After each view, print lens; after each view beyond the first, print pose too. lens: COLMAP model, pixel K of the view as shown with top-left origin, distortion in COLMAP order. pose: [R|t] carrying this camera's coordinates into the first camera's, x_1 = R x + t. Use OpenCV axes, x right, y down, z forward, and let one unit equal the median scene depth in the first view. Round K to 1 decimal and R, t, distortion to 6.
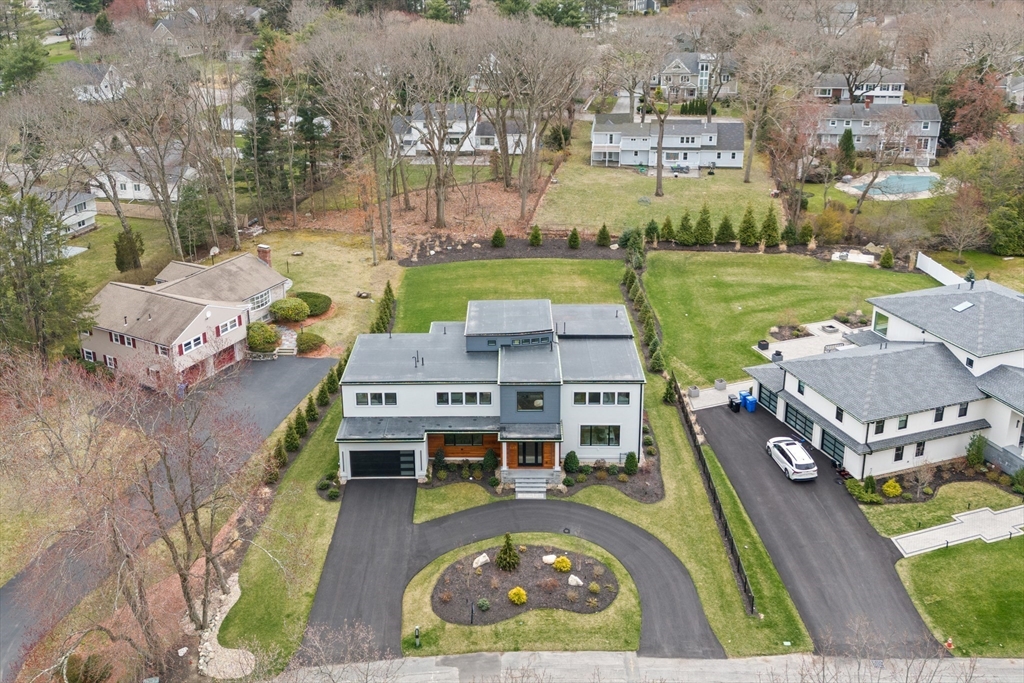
lens RADIAL K [[930.4, 0, 489.2], [0, 930.4, 213.2], [0, 0, 1]] dist [0.086852, -0.009209]
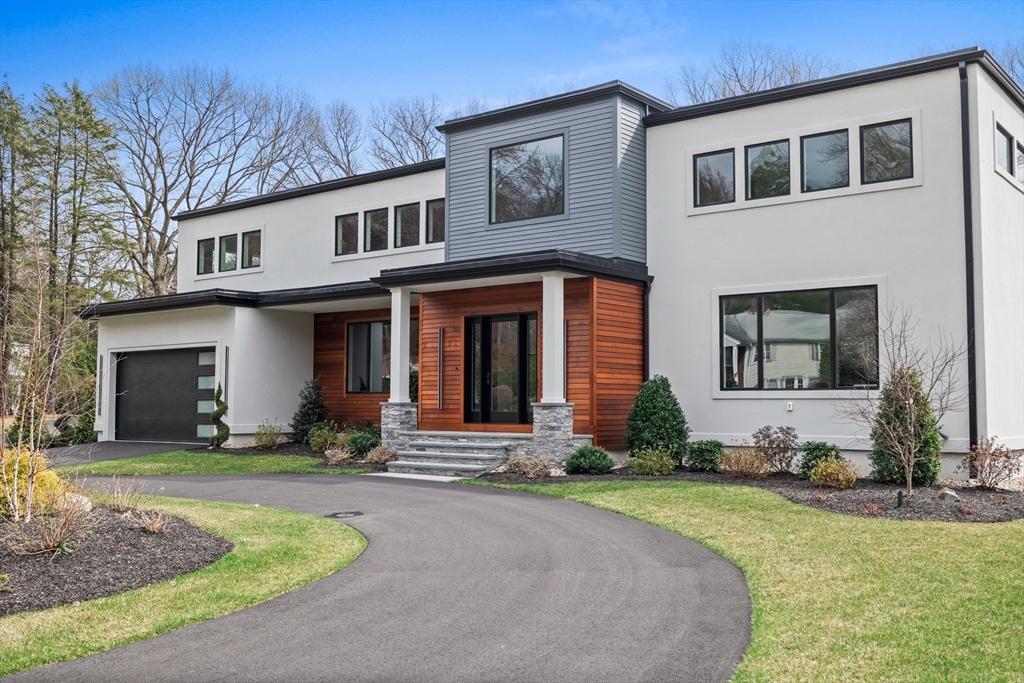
lens RADIAL K [[986.6, 0, 530.3], [0, 986.6, 346.5], [0, 0, 1]] dist [-0.011594, 0.007489]
pose [[0.801448, -0.024685, -0.597554, 0.222222], [-0.185845, 0.939404, -0.288065, 0.336507], [0.568456, 0.341922, 0.748296, 0.807477]]
